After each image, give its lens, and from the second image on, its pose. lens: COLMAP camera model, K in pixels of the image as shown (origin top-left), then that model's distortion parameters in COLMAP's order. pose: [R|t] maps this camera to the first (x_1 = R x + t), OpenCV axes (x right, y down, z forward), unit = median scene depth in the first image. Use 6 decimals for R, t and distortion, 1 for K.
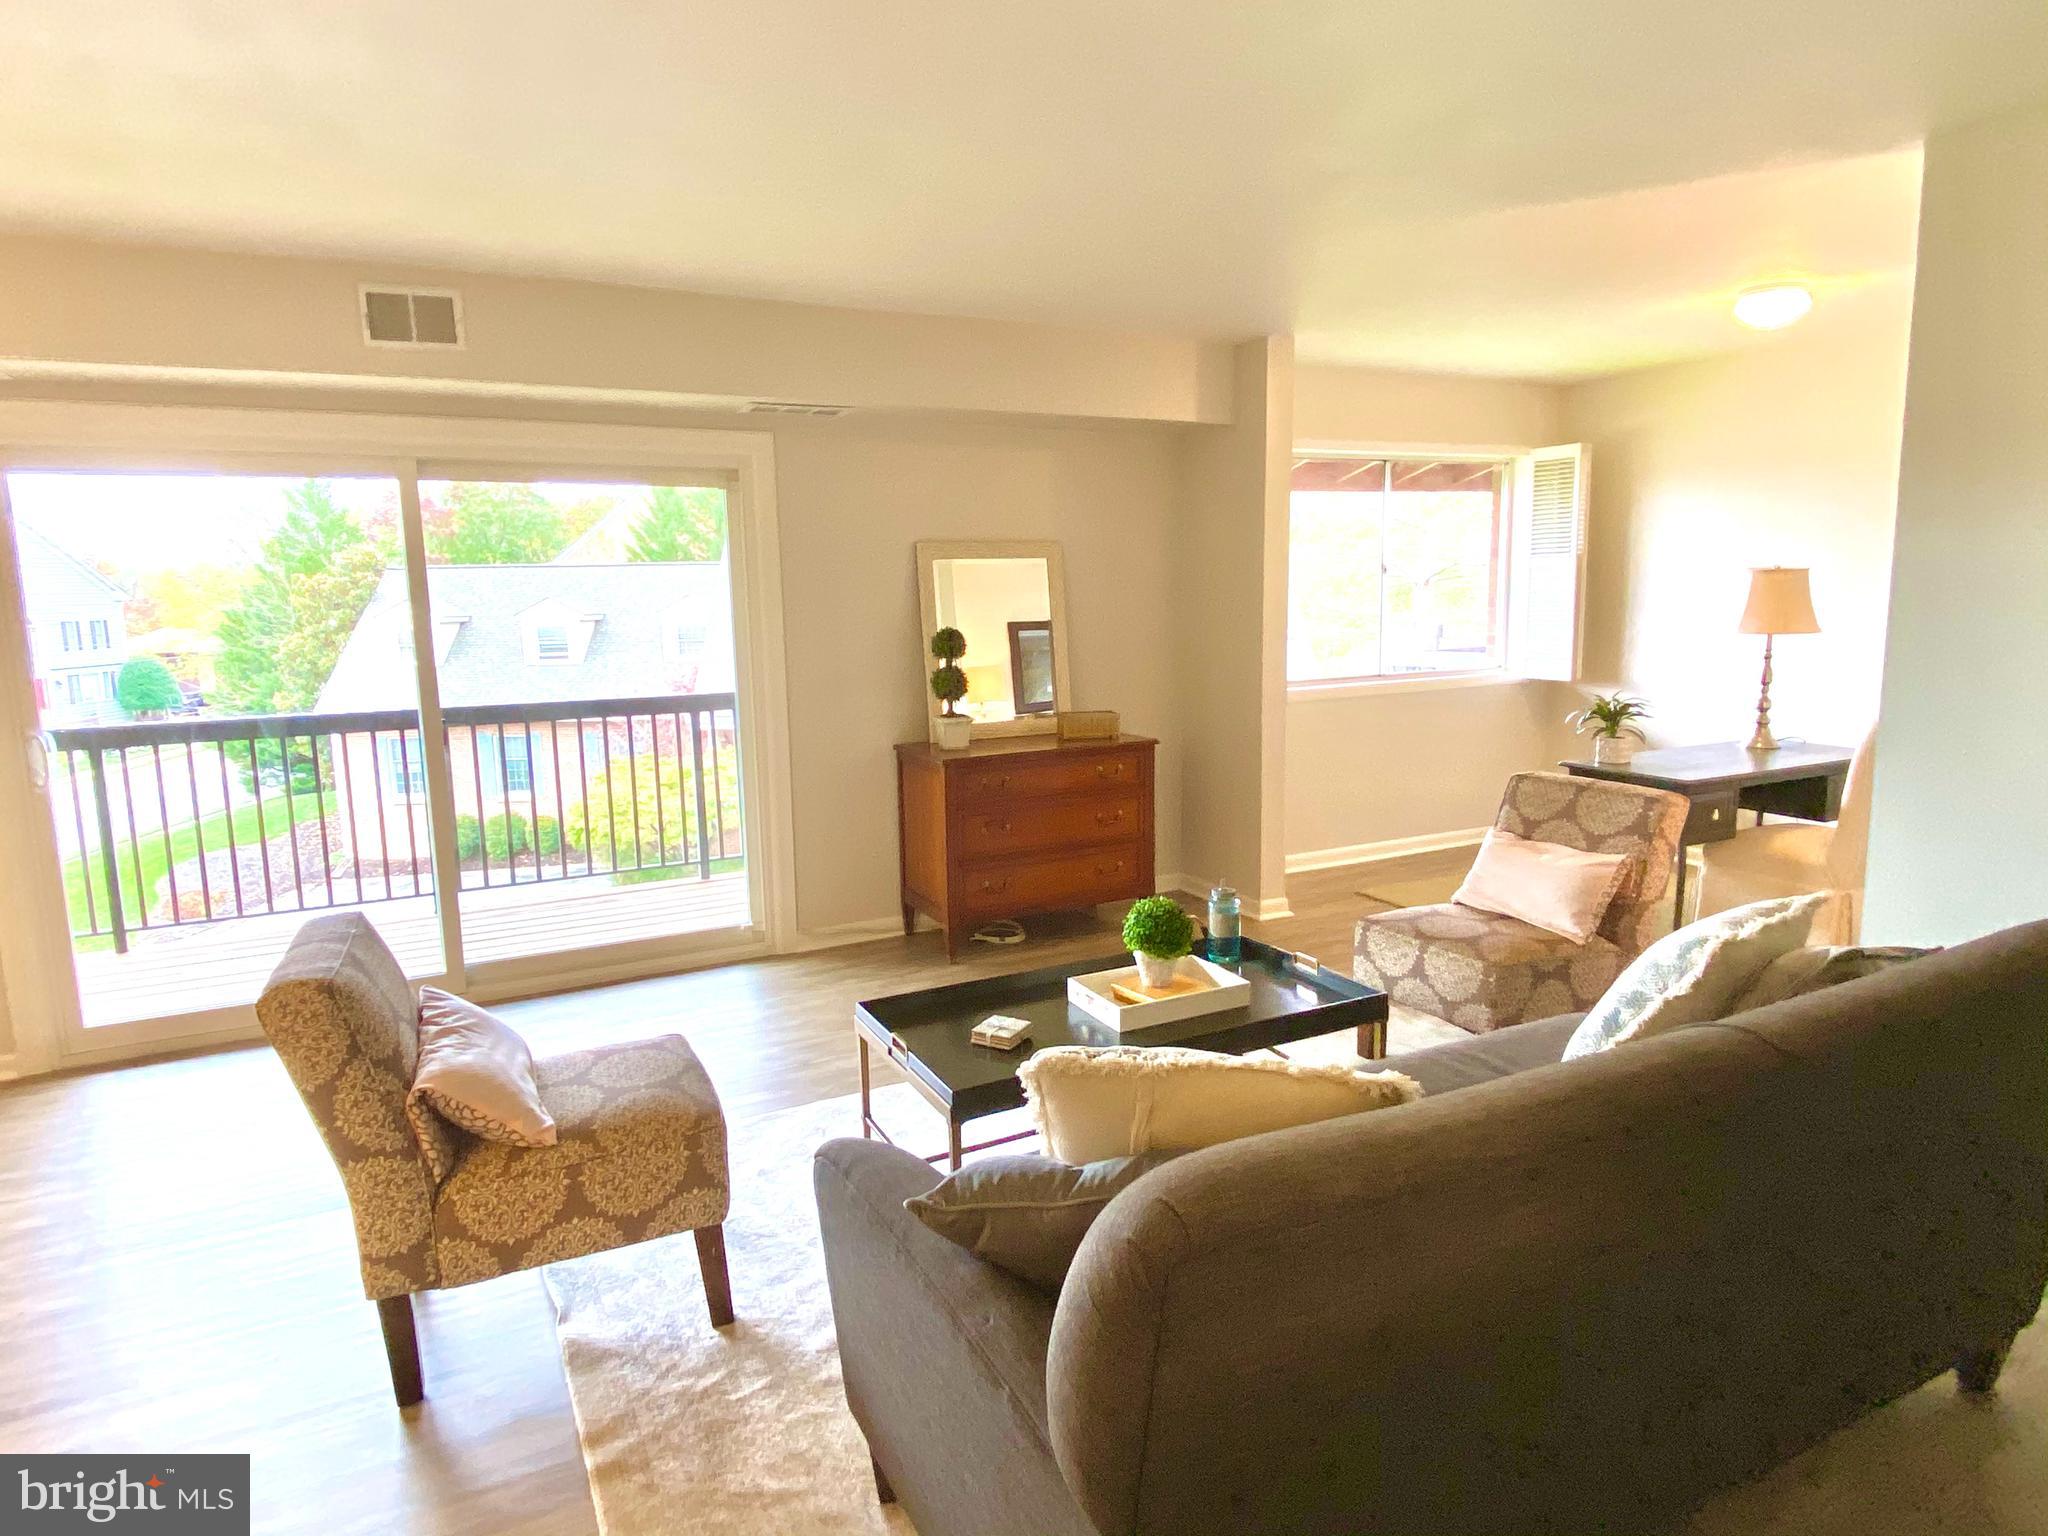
lens RADIAL K [[1174.6, 0, 1007.4], [0, 1174.6, 773.4], [0, 0, 1]] dist [0.008496, -0.002888]
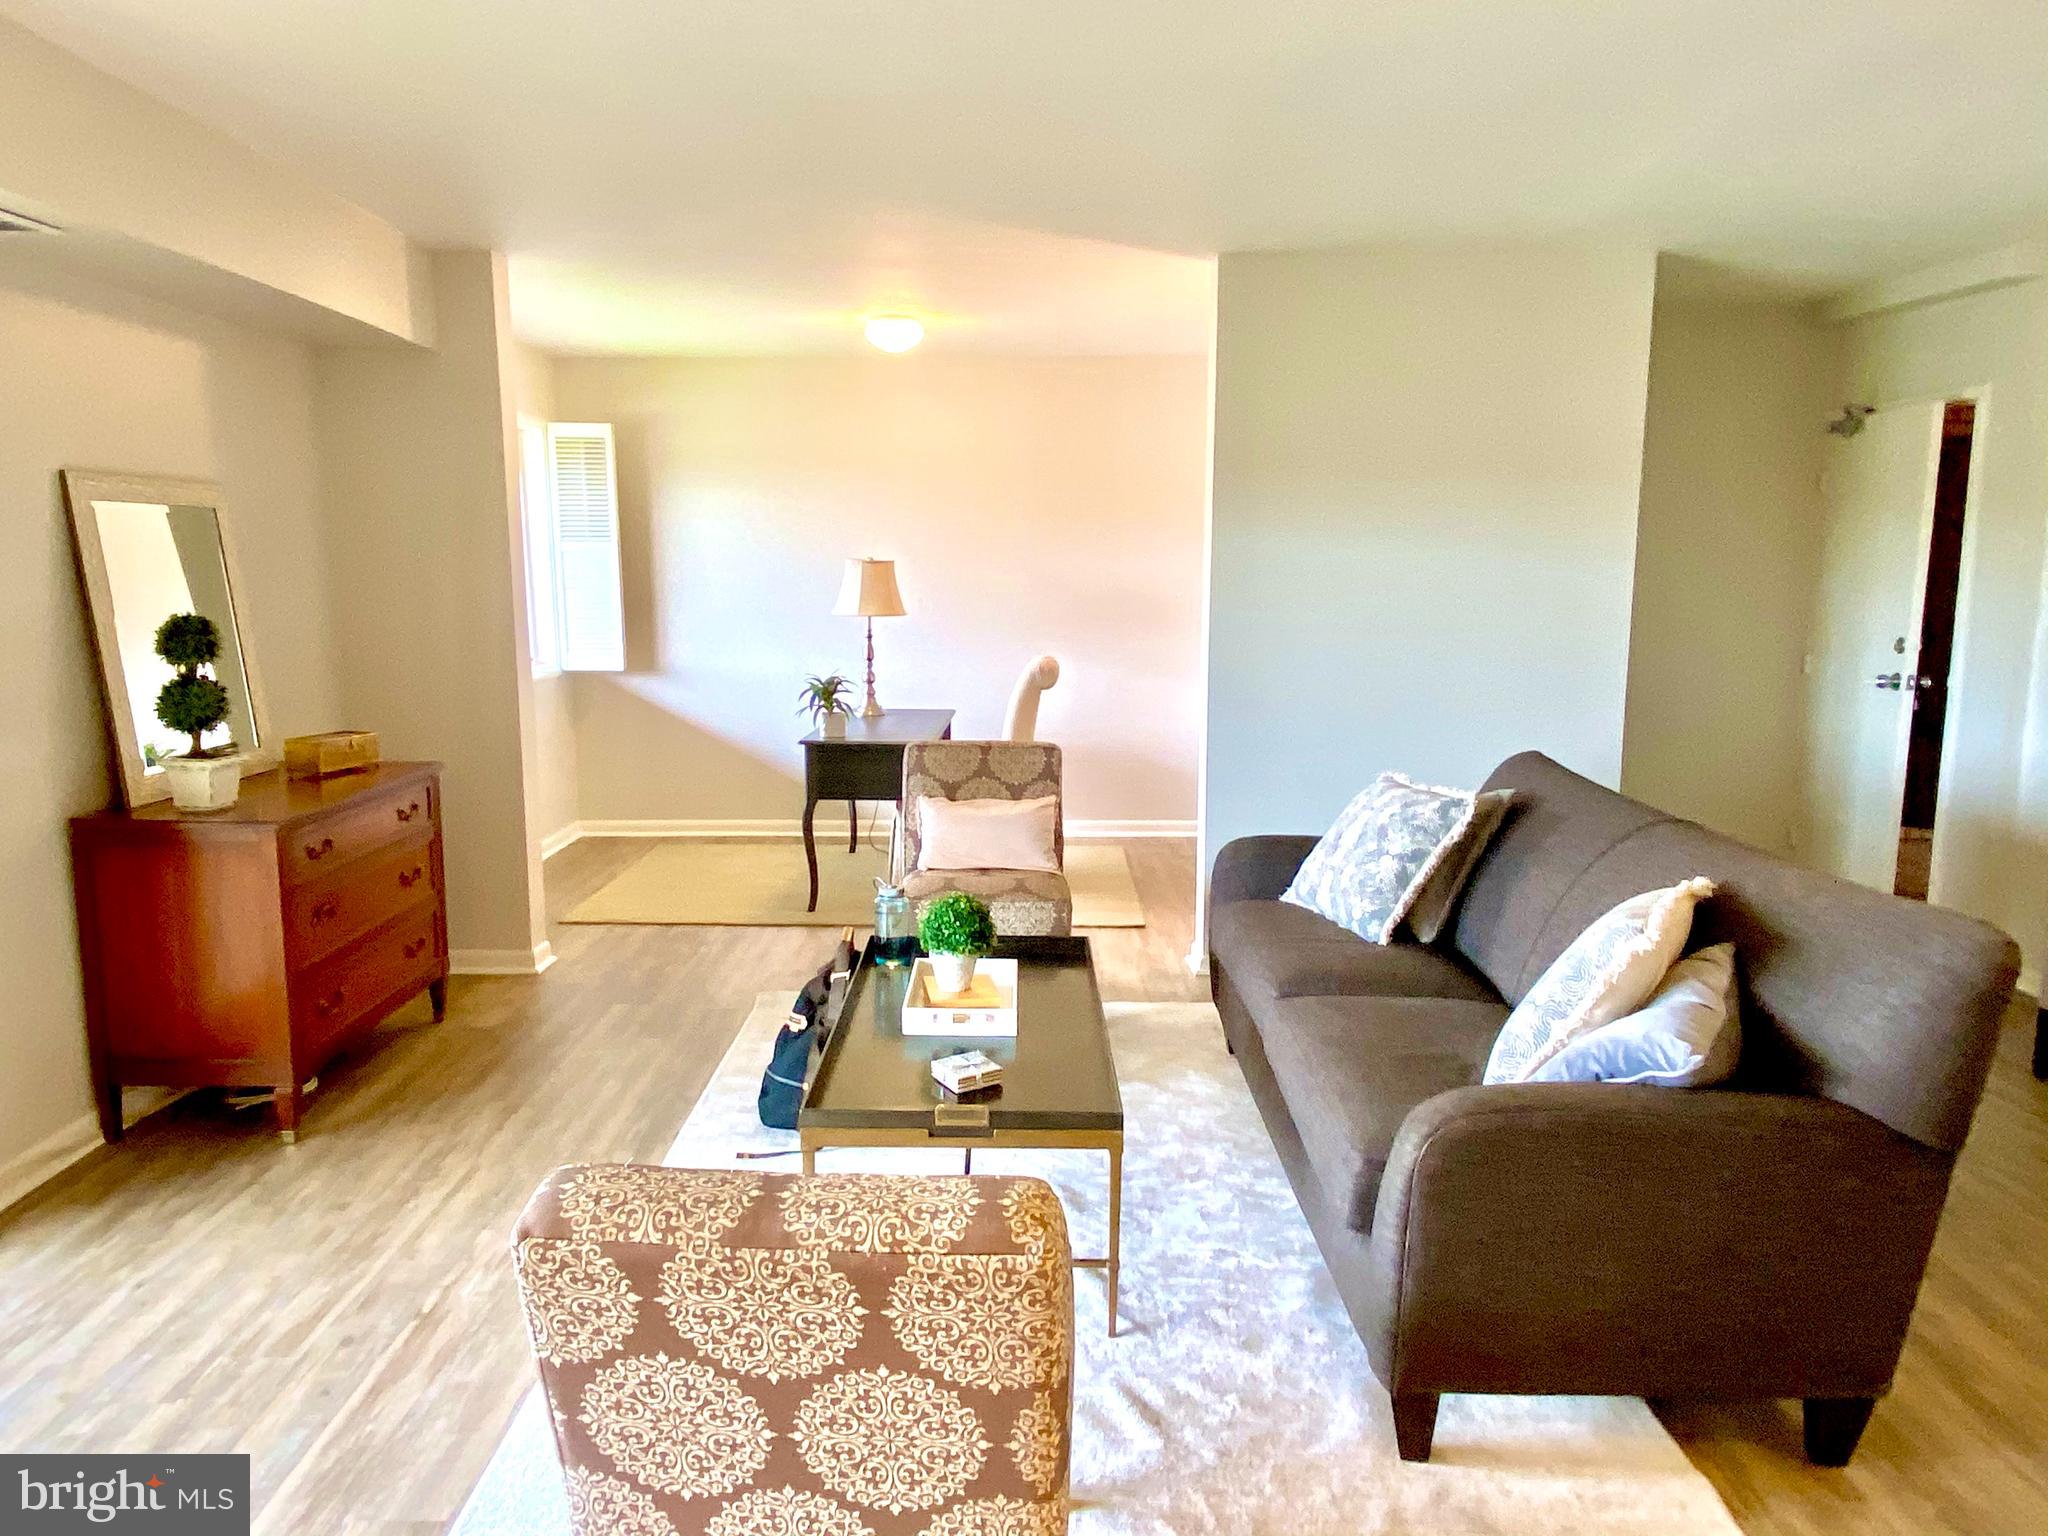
lens RADIAL K [[1331.5, 0, 1027.5], [0, 1331.5, 777.8], [0, 0, 1]] dist [0.012852, 0.001004]
pose [[0.446353, -0.115082, 0.887426, -0.461821], [0.126169, 0.989883, 0.064909, -0.027288], [-0.885918, 0.082993, 0.456357, 0.282054]]
